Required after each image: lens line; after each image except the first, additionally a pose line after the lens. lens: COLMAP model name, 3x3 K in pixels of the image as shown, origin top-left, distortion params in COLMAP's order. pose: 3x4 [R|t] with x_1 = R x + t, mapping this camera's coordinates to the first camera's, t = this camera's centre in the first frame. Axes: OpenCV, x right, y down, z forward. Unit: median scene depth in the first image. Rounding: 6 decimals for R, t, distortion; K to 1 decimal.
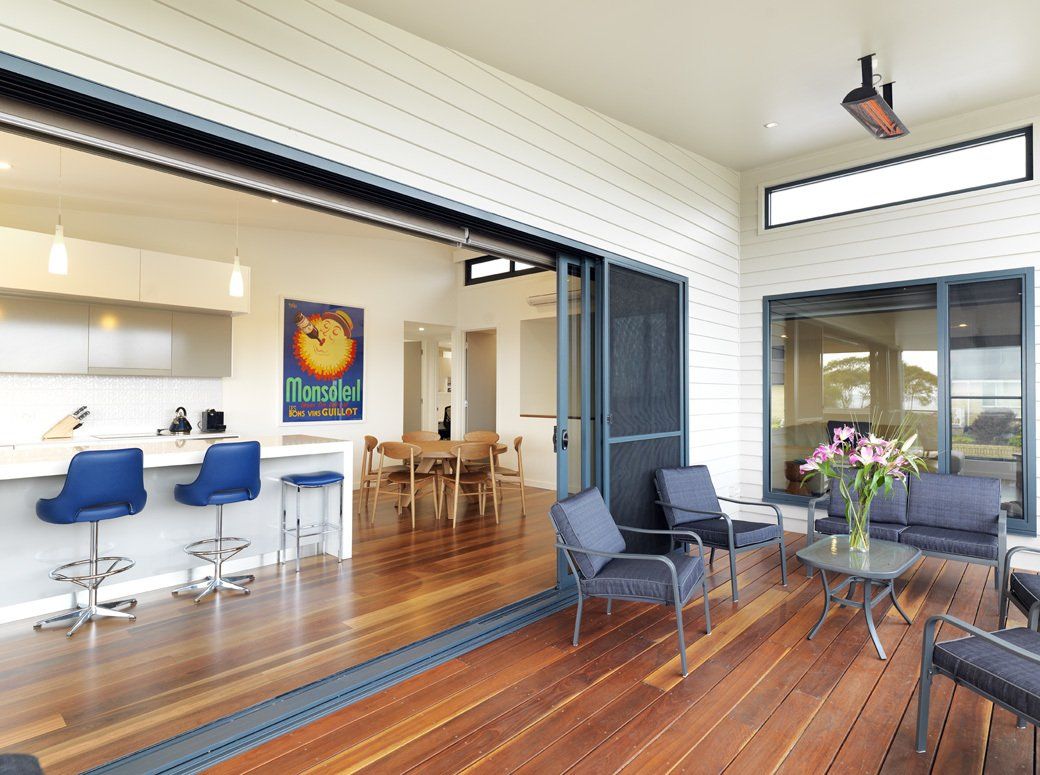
lens RADIAL K [[569.5, 0, 520.0], [0, 569.5, 387.5], [0, 0, 1]] dist [-0.000959, -0.000367]
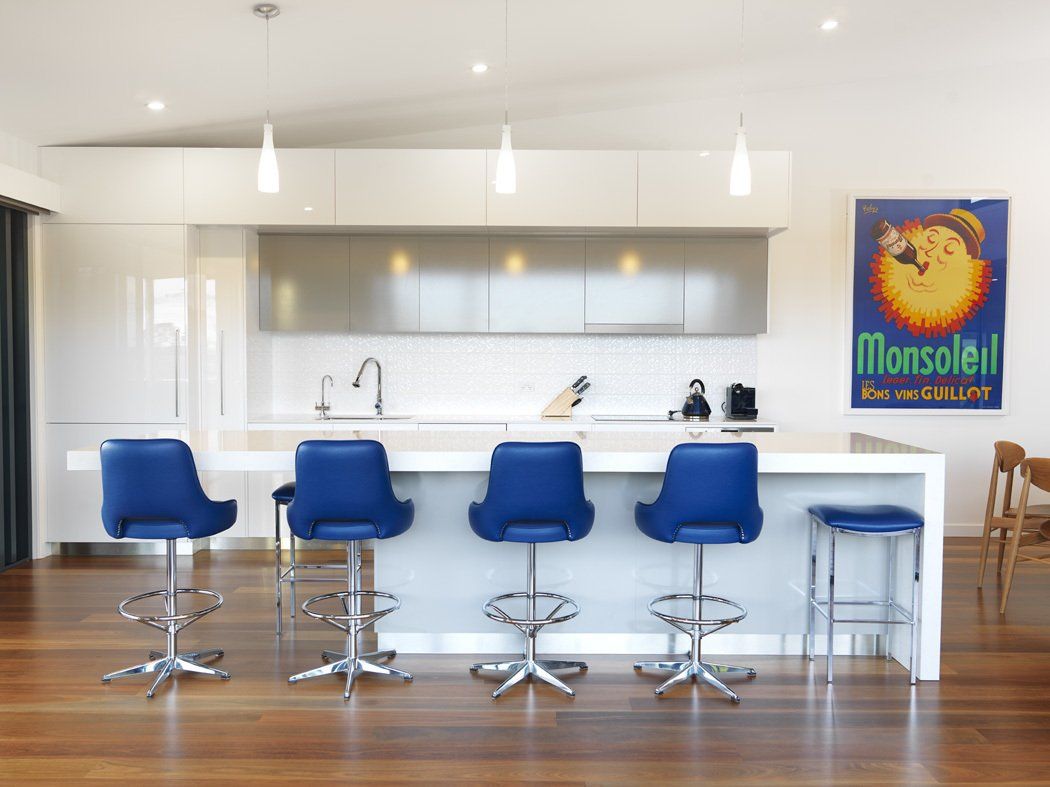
lens RADIAL K [[843.9, 0, 524.2], [0, 843.9, 385.9], [0, 0, 1]] dist [-0.002297, -0.005496]
pose [[0.676549, 0.023892, -0.736010, 0.001515], [0.005255, 0.999291, 0.037268, 0.003585], [0.736379, -0.029081, 0.675944, 0.174281]]
